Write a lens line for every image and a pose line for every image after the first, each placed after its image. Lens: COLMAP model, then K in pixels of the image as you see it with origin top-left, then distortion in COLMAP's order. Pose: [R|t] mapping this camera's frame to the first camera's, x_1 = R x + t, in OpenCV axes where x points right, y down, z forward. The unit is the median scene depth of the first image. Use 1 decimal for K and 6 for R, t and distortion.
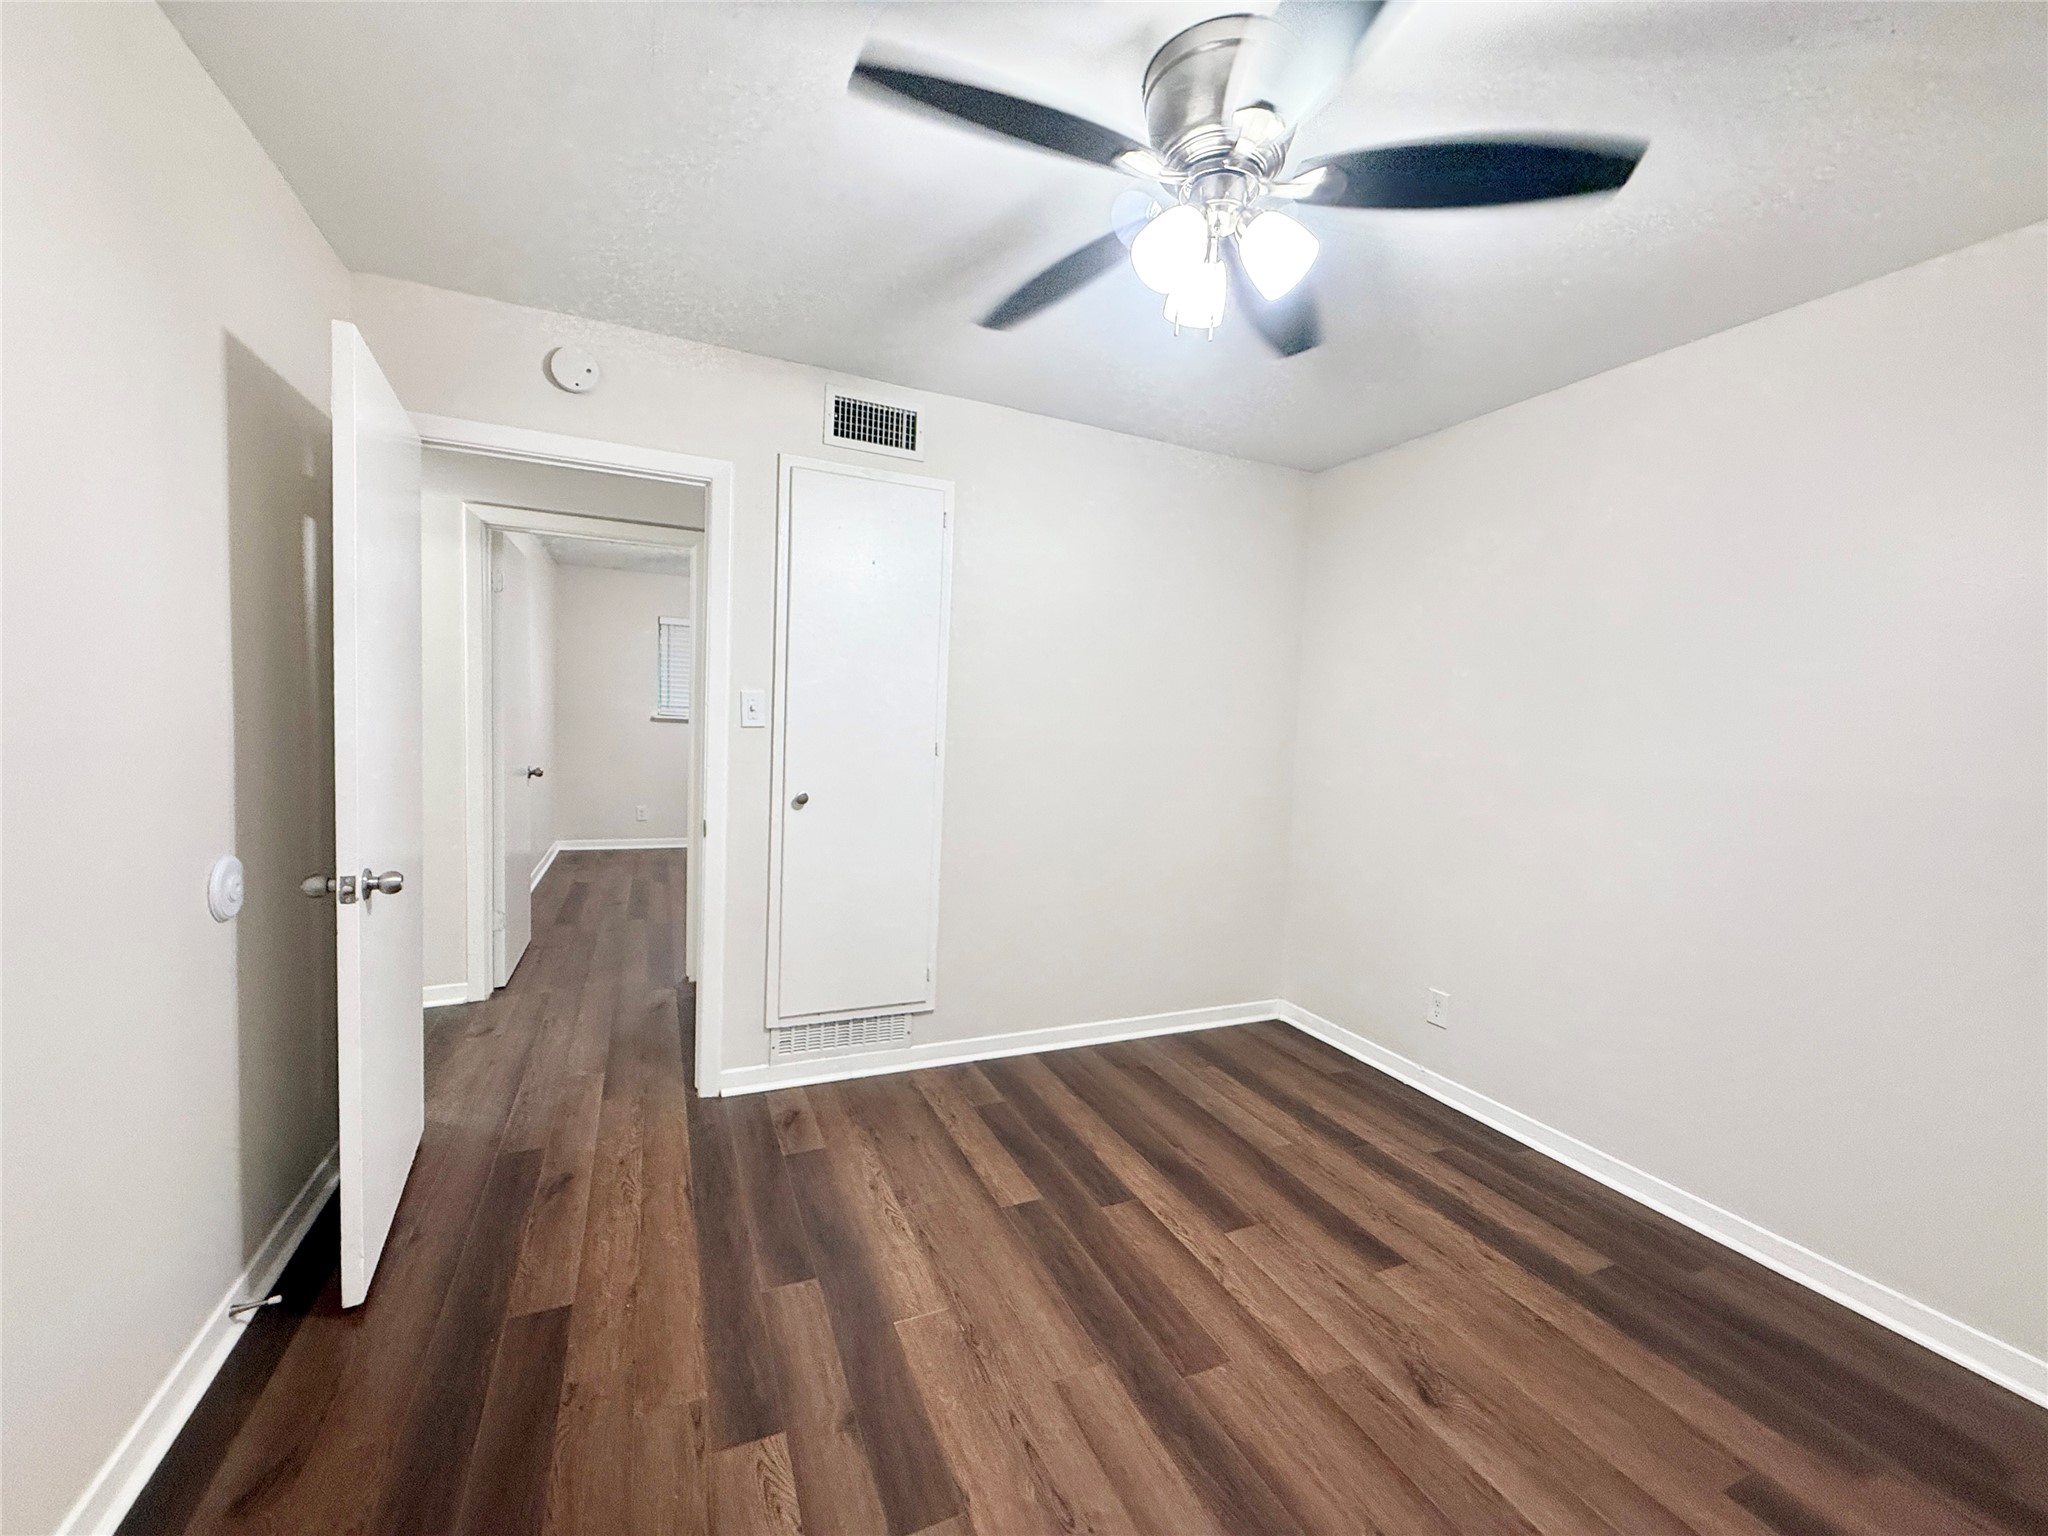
lens RADIAL K [[812.9, 0, 1021.6], [0, 812.9, 764.0], [0, 0, 1]] dist [-0.000865, 0.000735]
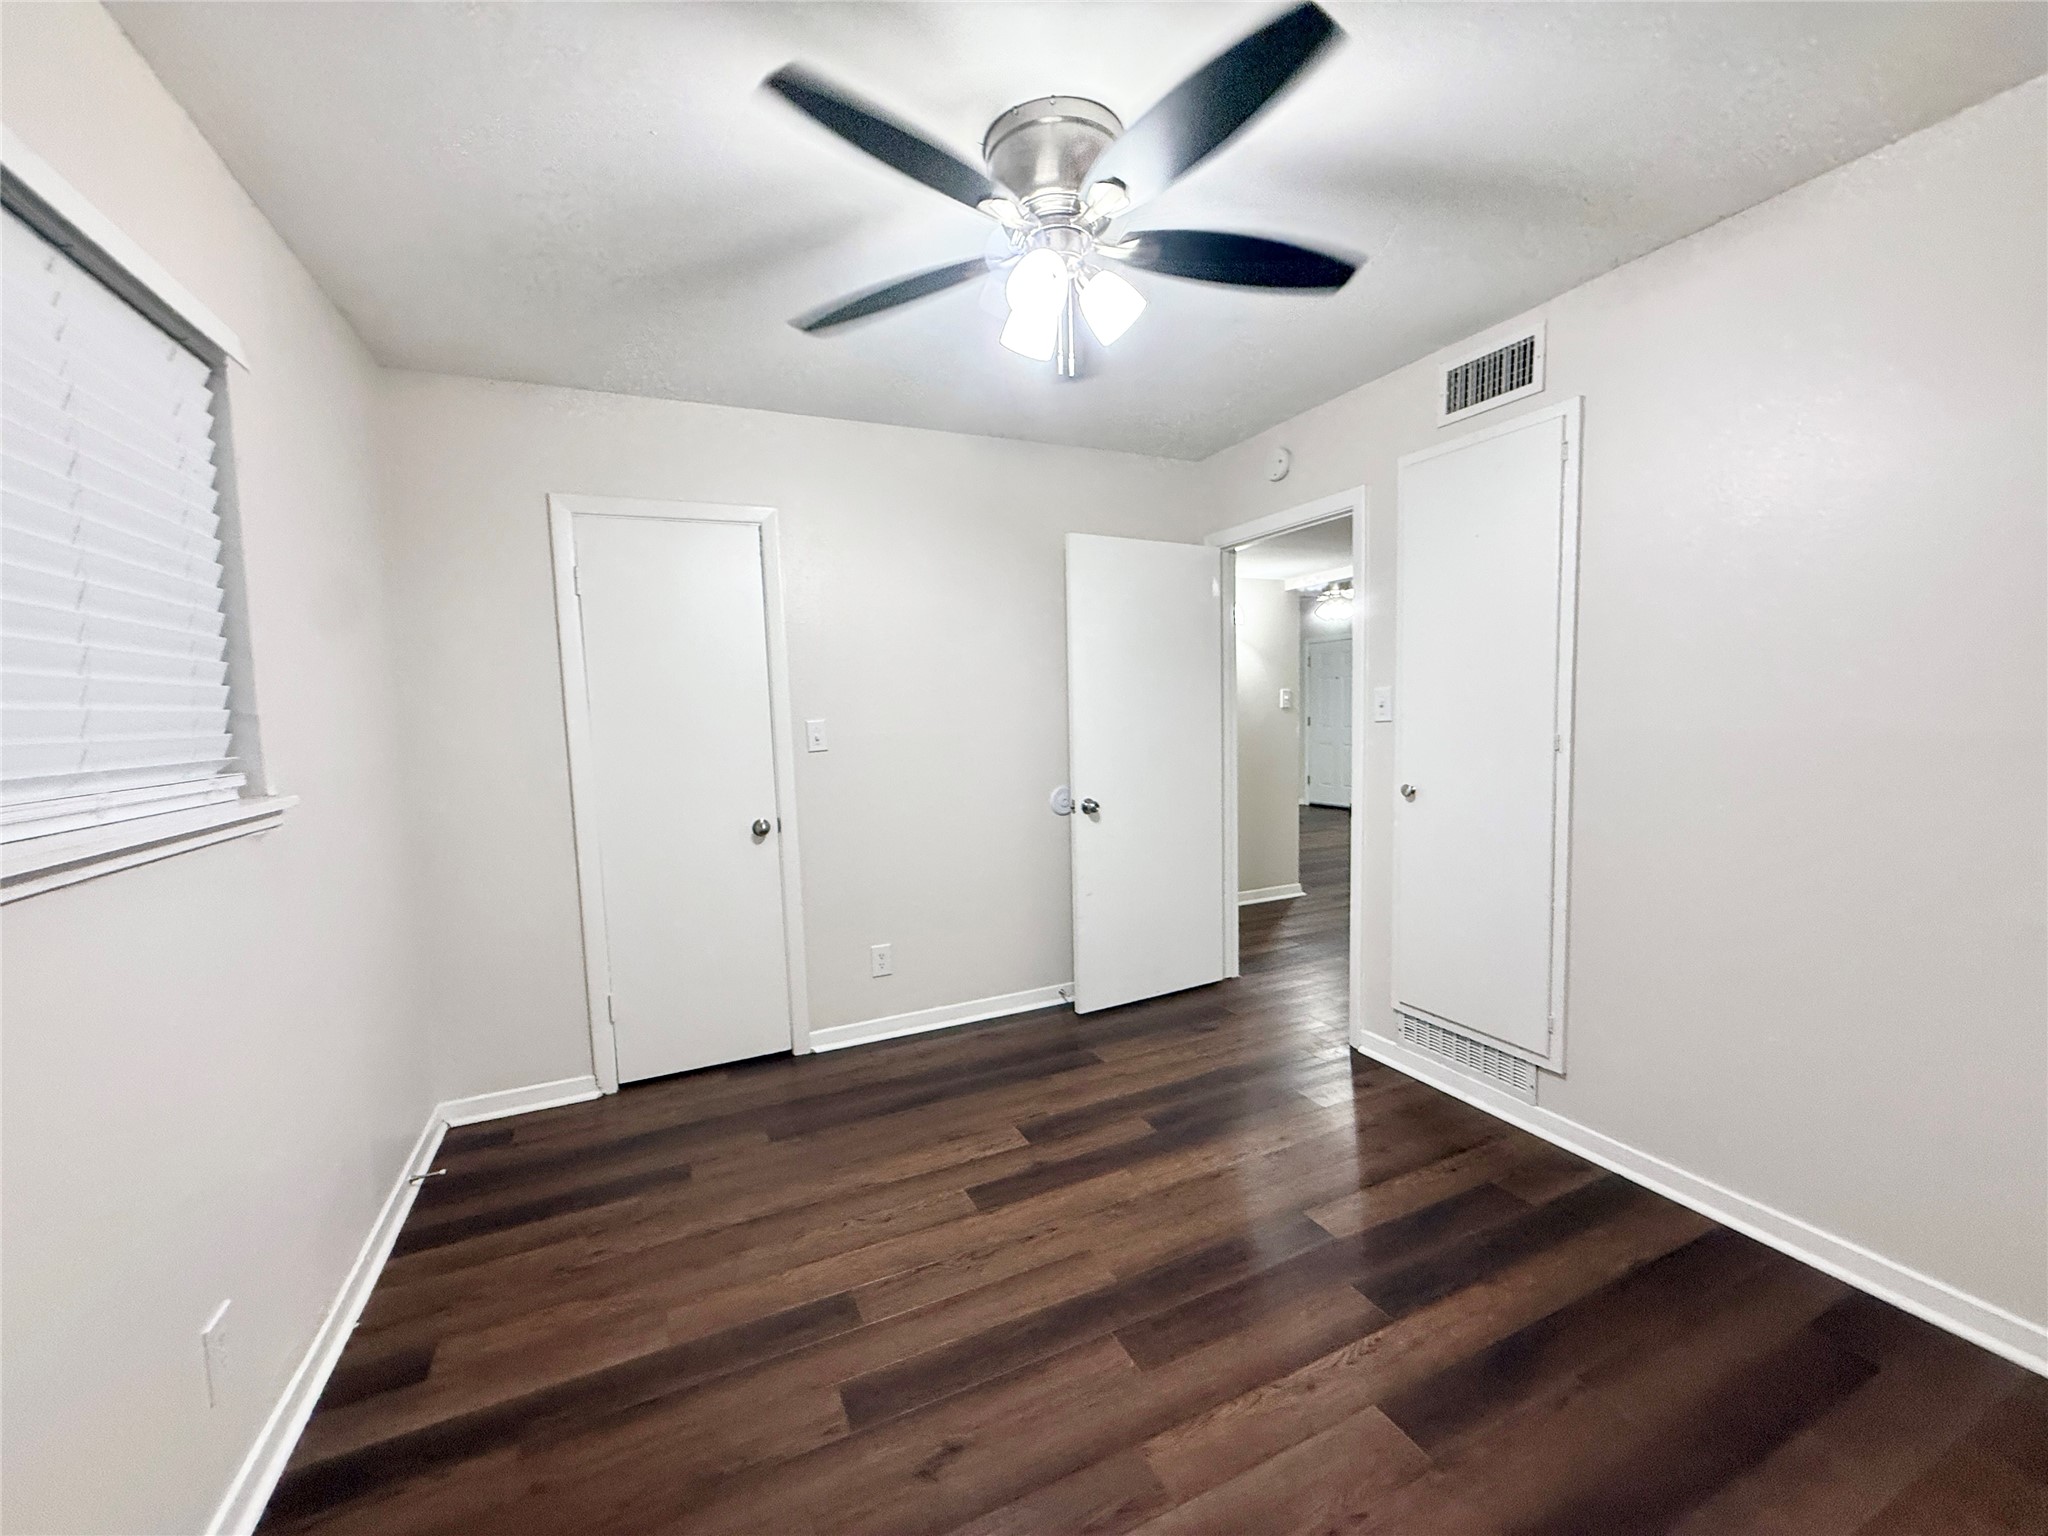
lens RADIAL K [[812.9, 0, 1022.8], [0, 812.9, 772.4], [0, 0, 1]] dist [-0.000865, 0.000735]
pose [[0.025343, 0.049499, -0.998453, 0.949507], [-0.034650, 0.998217, 0.048607, -0.017227], [0.999078, 0.033365, 0.027012, 0.645648]]
